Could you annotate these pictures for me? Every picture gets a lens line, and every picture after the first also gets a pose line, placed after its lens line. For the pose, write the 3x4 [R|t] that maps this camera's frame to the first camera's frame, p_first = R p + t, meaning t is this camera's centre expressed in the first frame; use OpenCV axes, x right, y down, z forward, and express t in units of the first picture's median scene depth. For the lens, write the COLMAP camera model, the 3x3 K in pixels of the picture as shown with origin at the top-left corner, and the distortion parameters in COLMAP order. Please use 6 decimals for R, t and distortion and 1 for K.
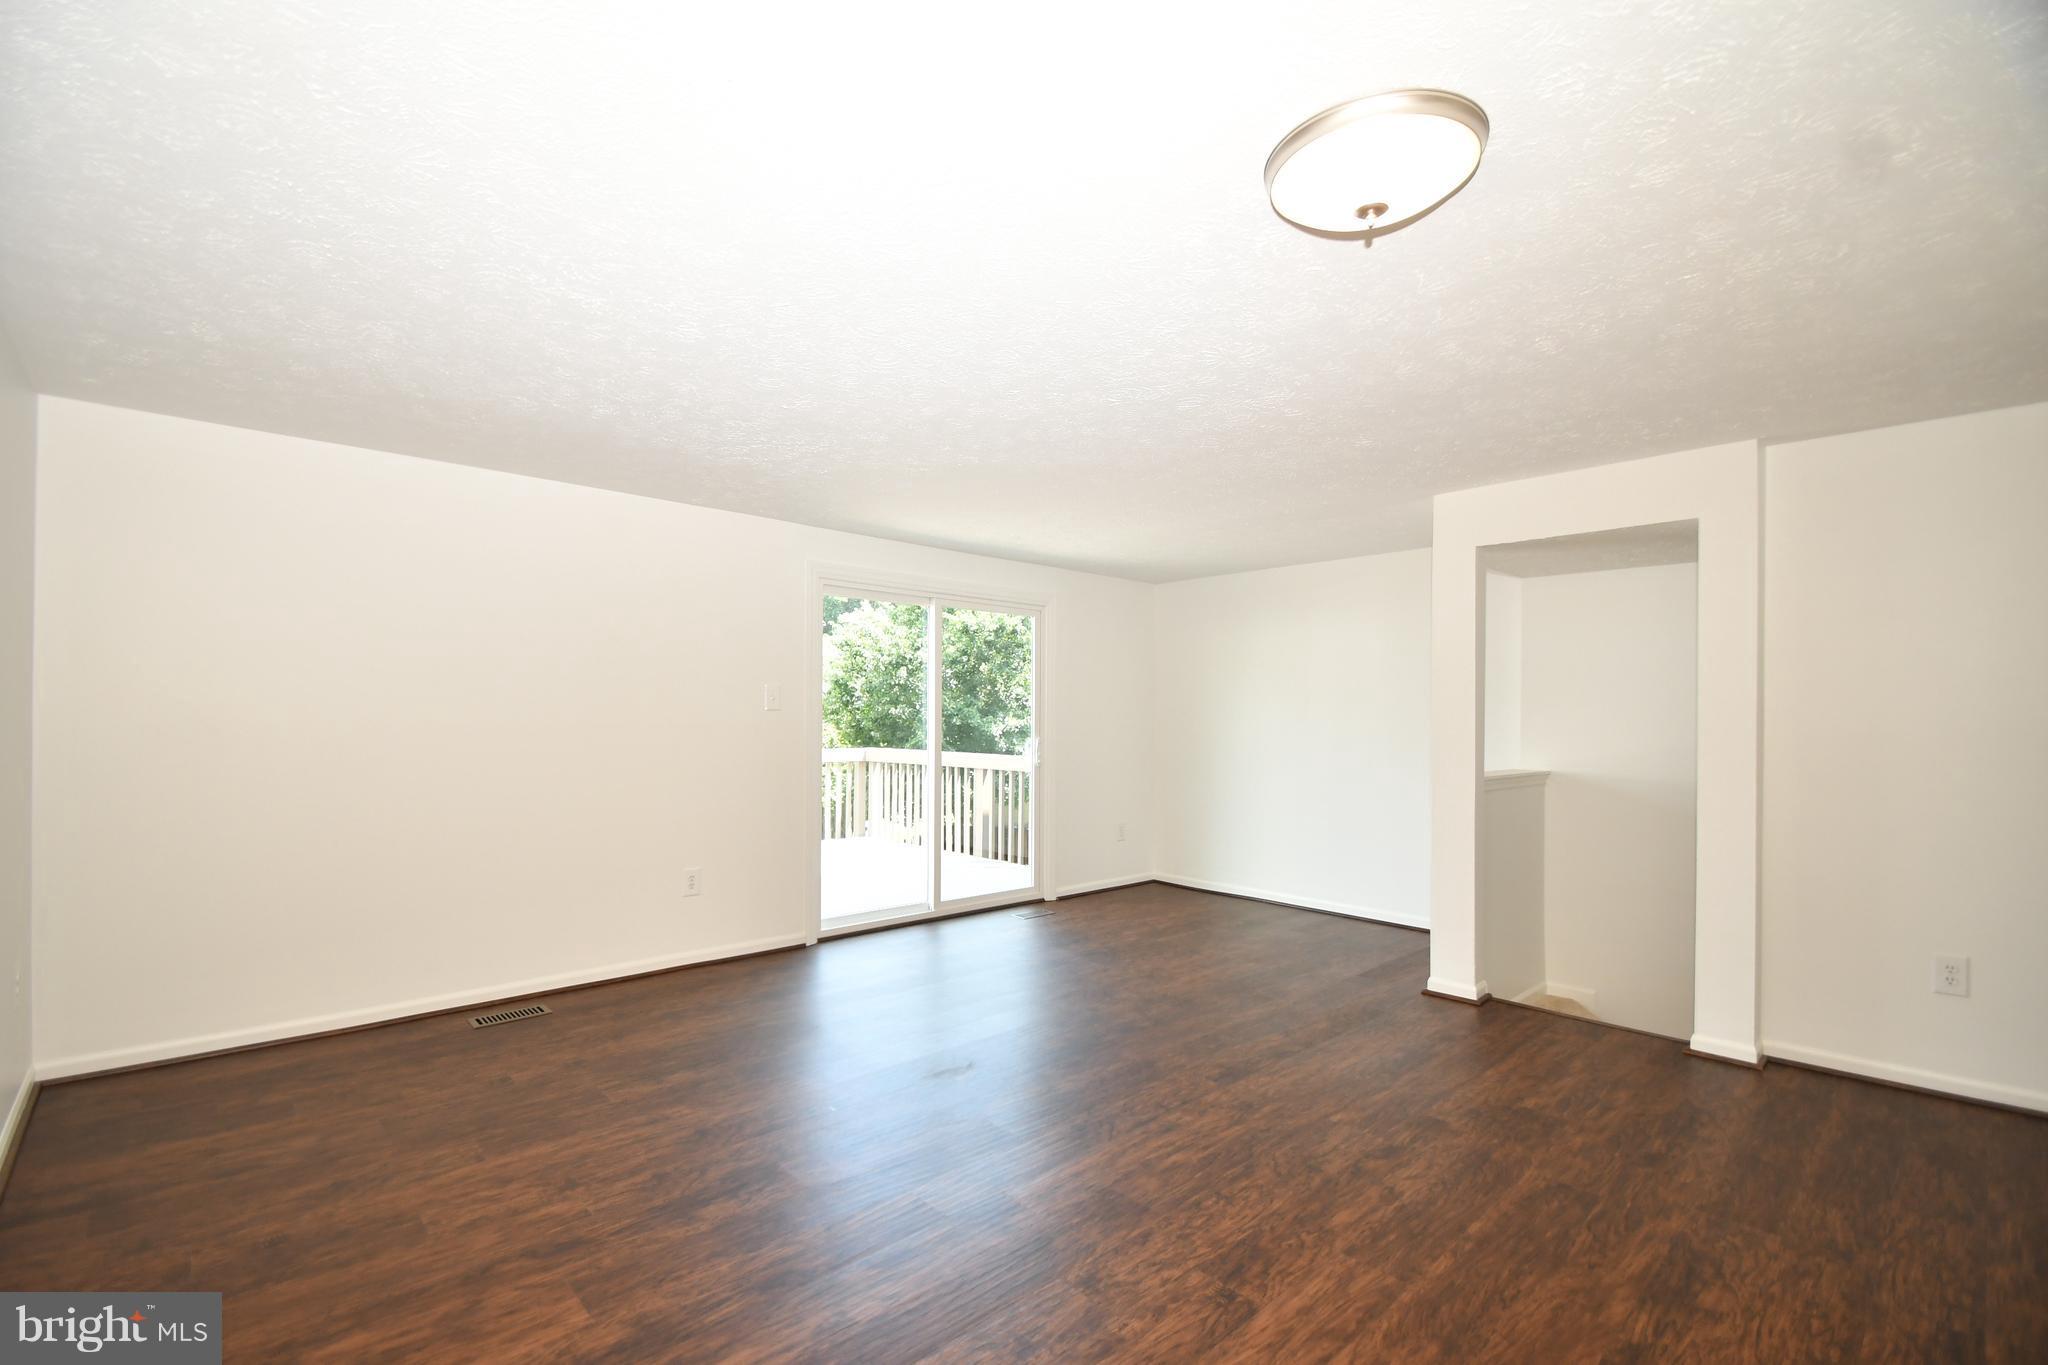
lens RADIAL K [[891.9, 0, 1000.0], [0, 891.9, 718.2], [0, 0, 1]] dist [0.021036, -0.020987]
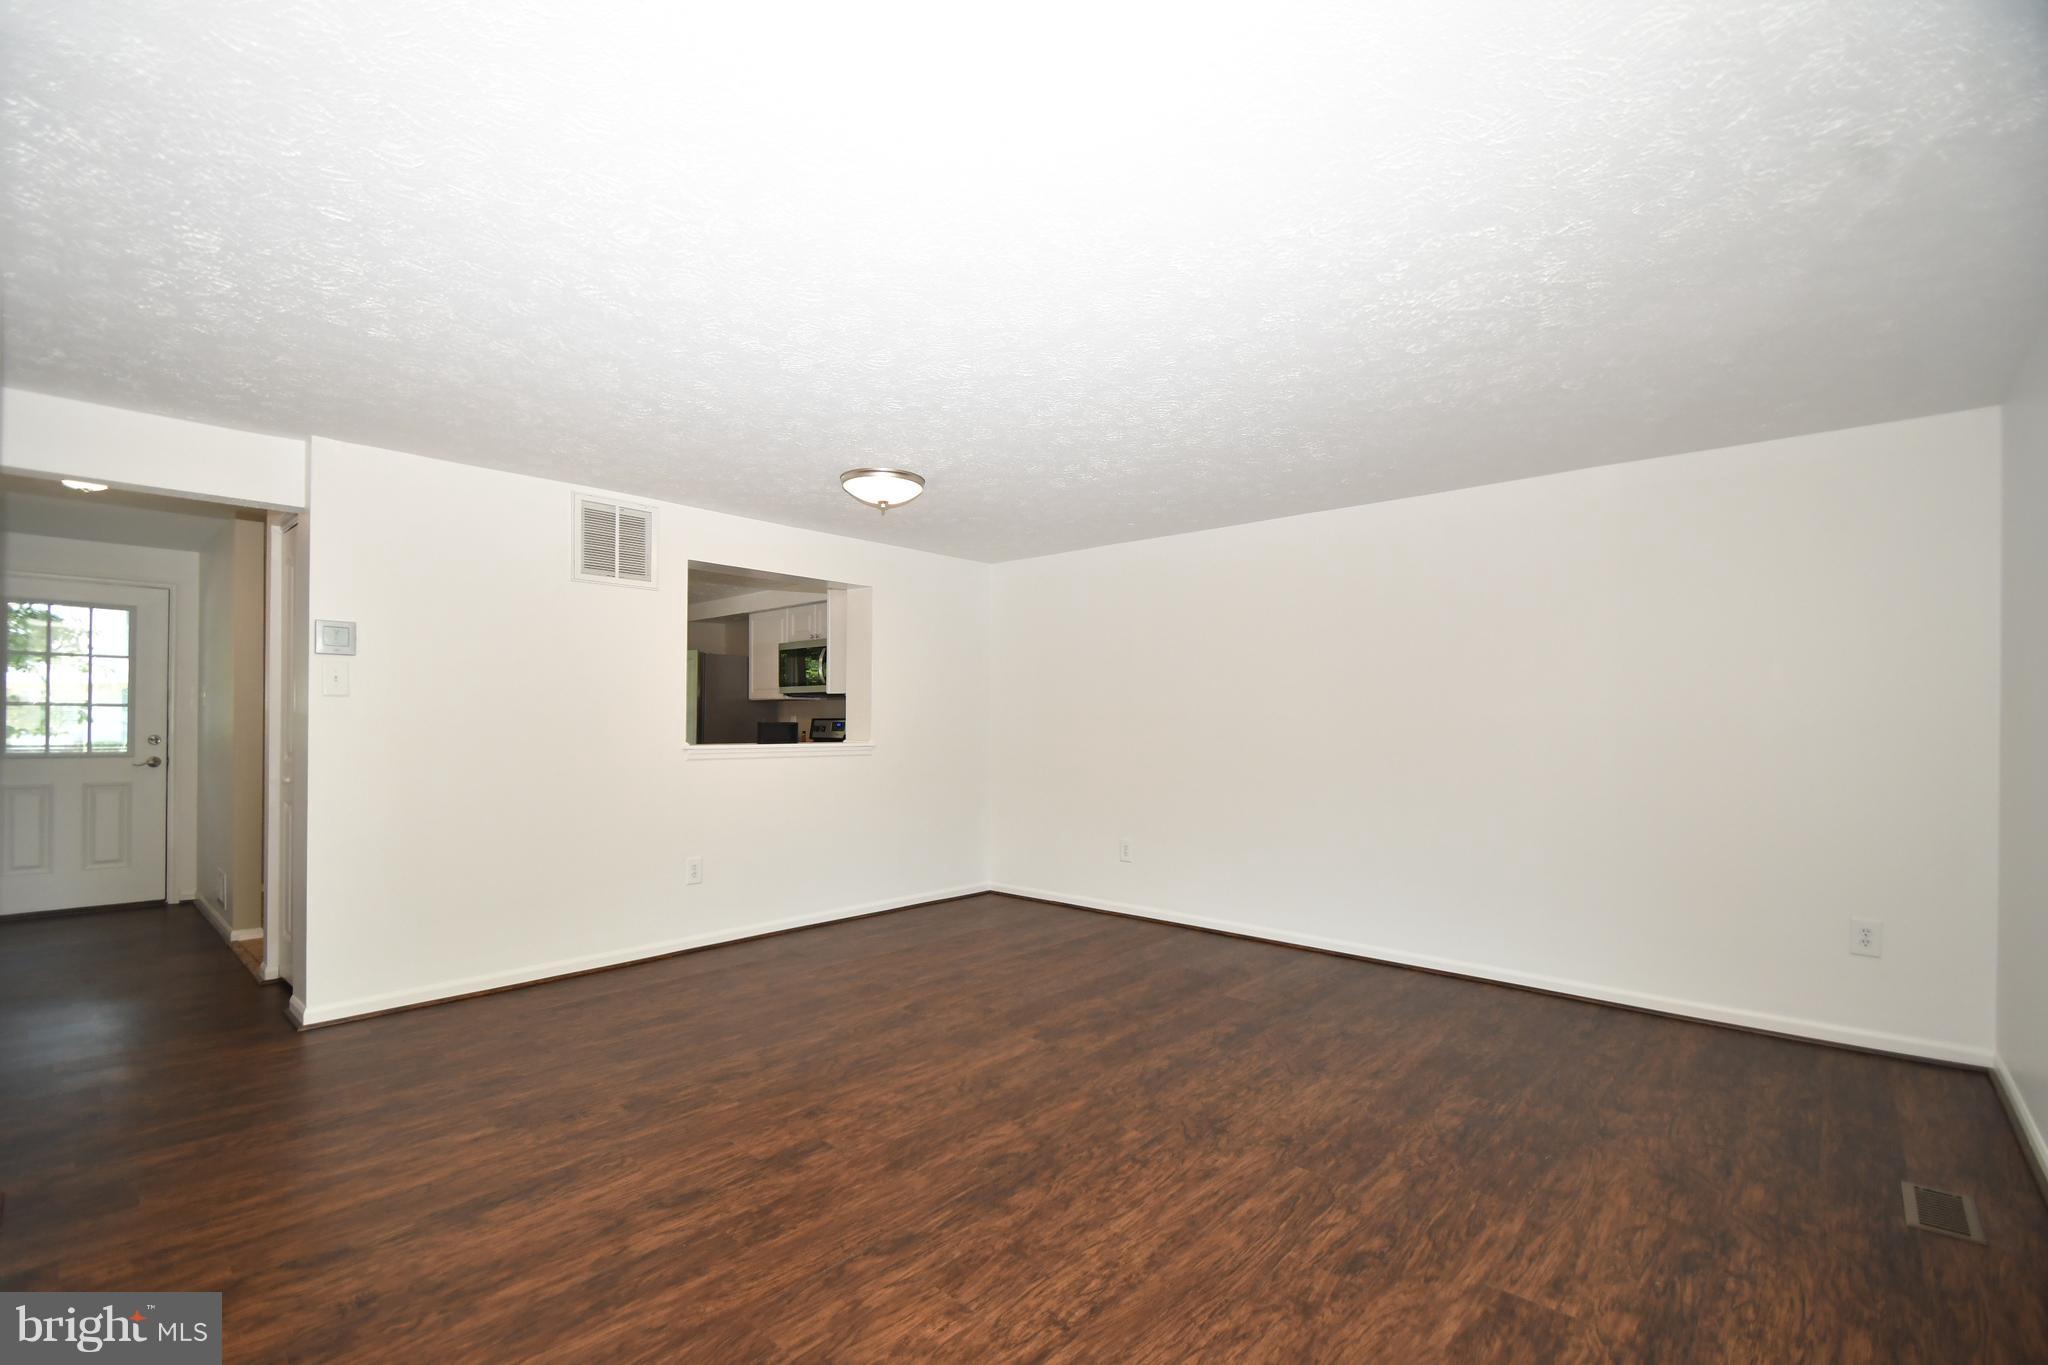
lens RADIAL K [[891.9, 0, 1000.0], [0, 891.9, 718.2], [0, 0, 1]] dist [0.021036, -0.020987]
pose [[-0.996094, -0.014507, -0.087095, 0.189378], [-0.014064, 0.999885, -0.005695, 0.025046], [0.087168, -0.004448, -0.996184, 2.202273]]
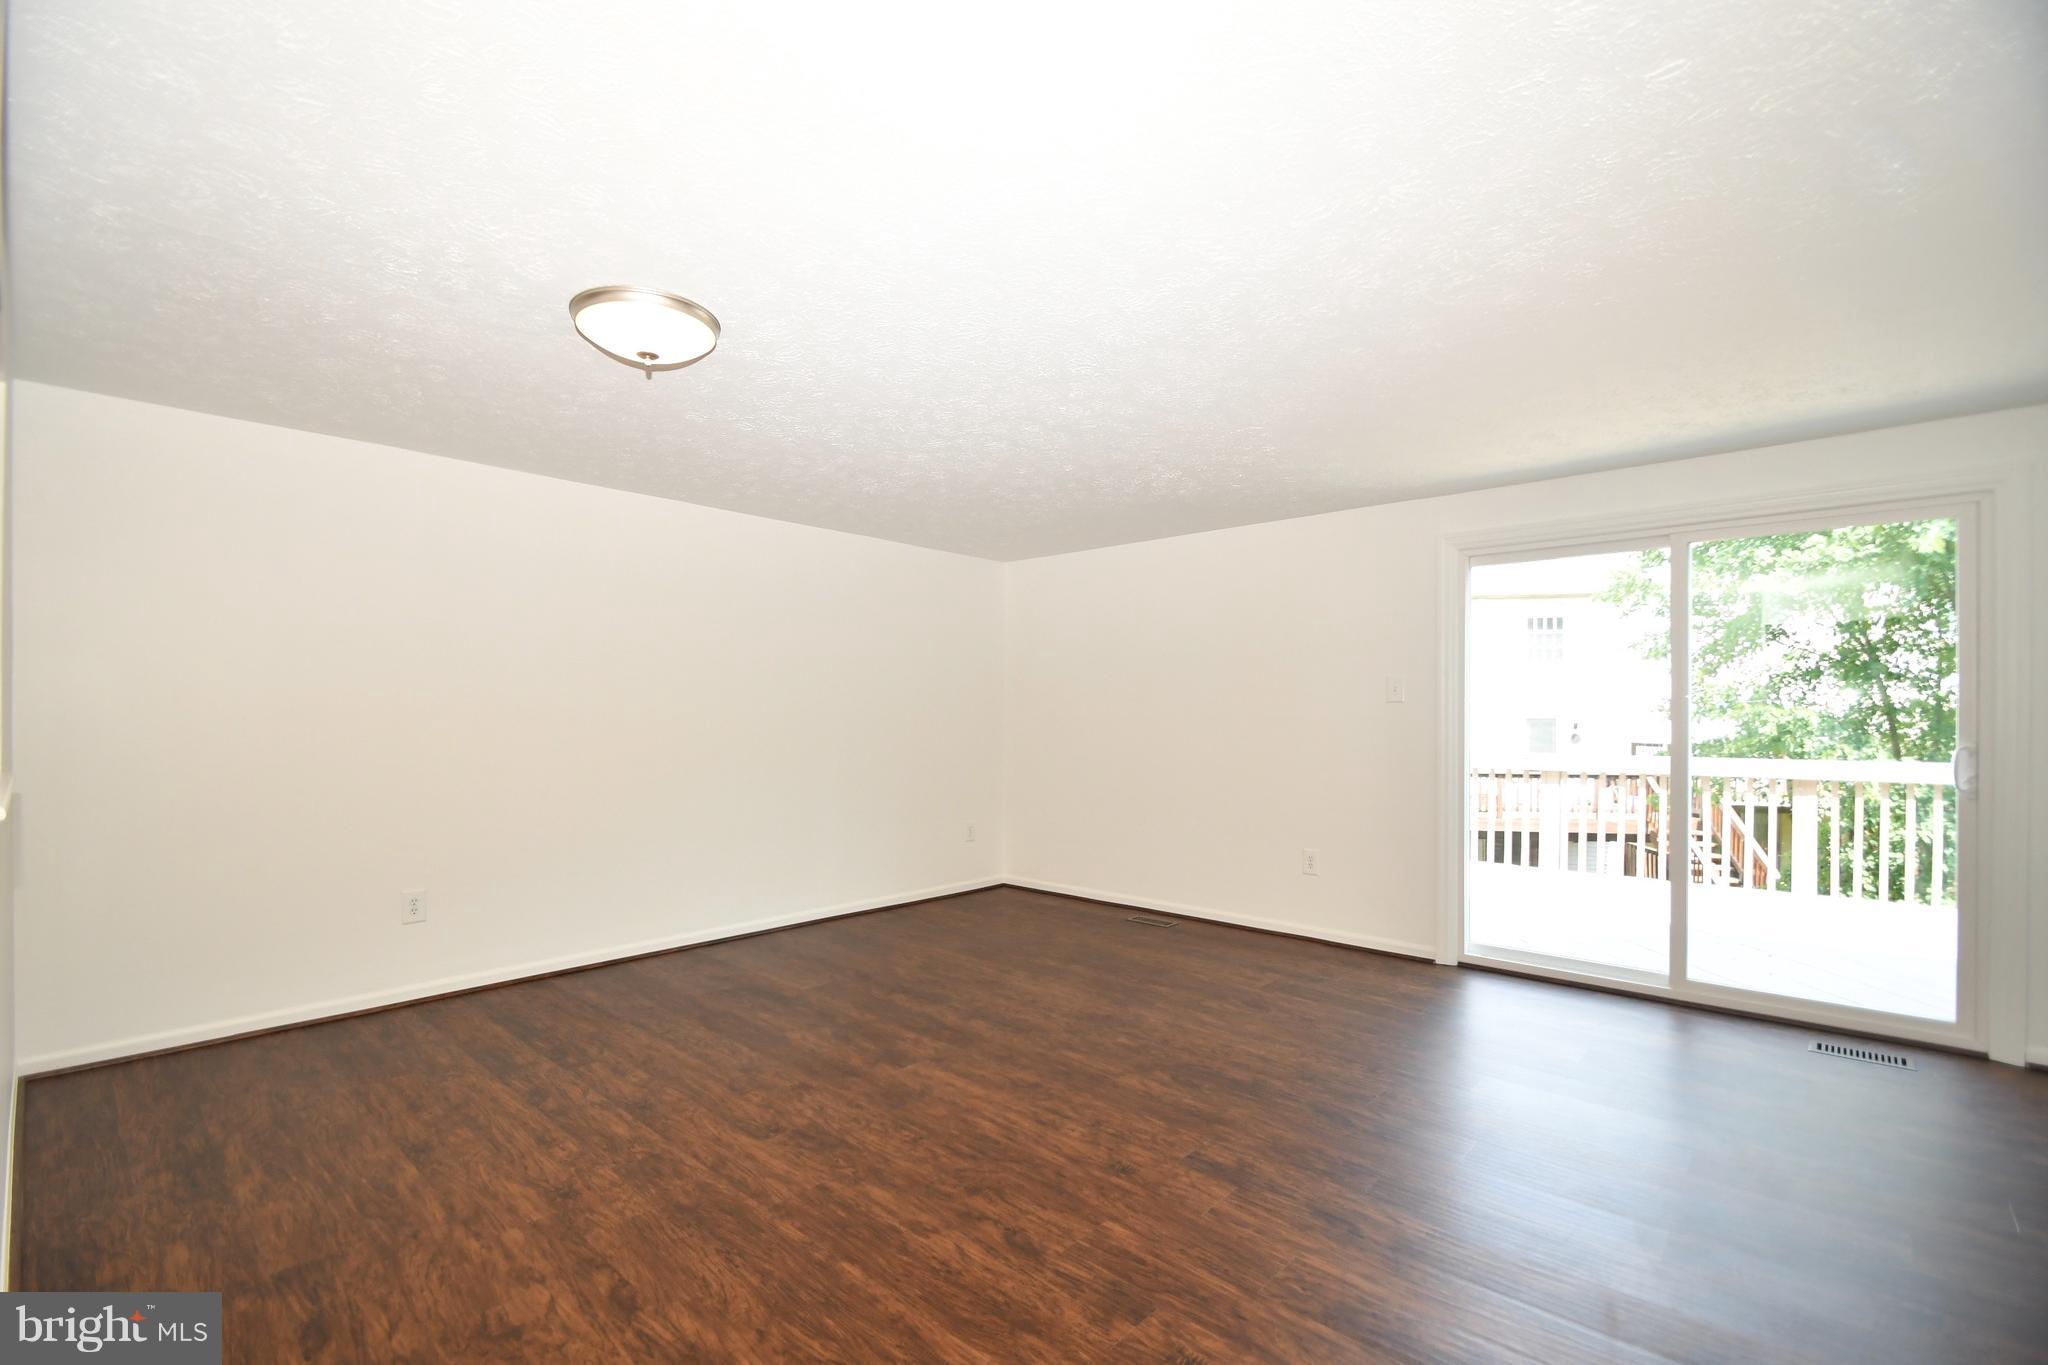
lens RADIAL K [[891.9, 0, 1000.0], [0, 891.9, 718.2], [0, 0, 1]] dist [0.021036, -0.020987]
pose [[0.081834, -0.009193, -0.996604, 1.225577], [-0.002102, 0.999954, -0.009396, 0.031910], [0.996644, 0.002864, 0.081811, 0.924801]]
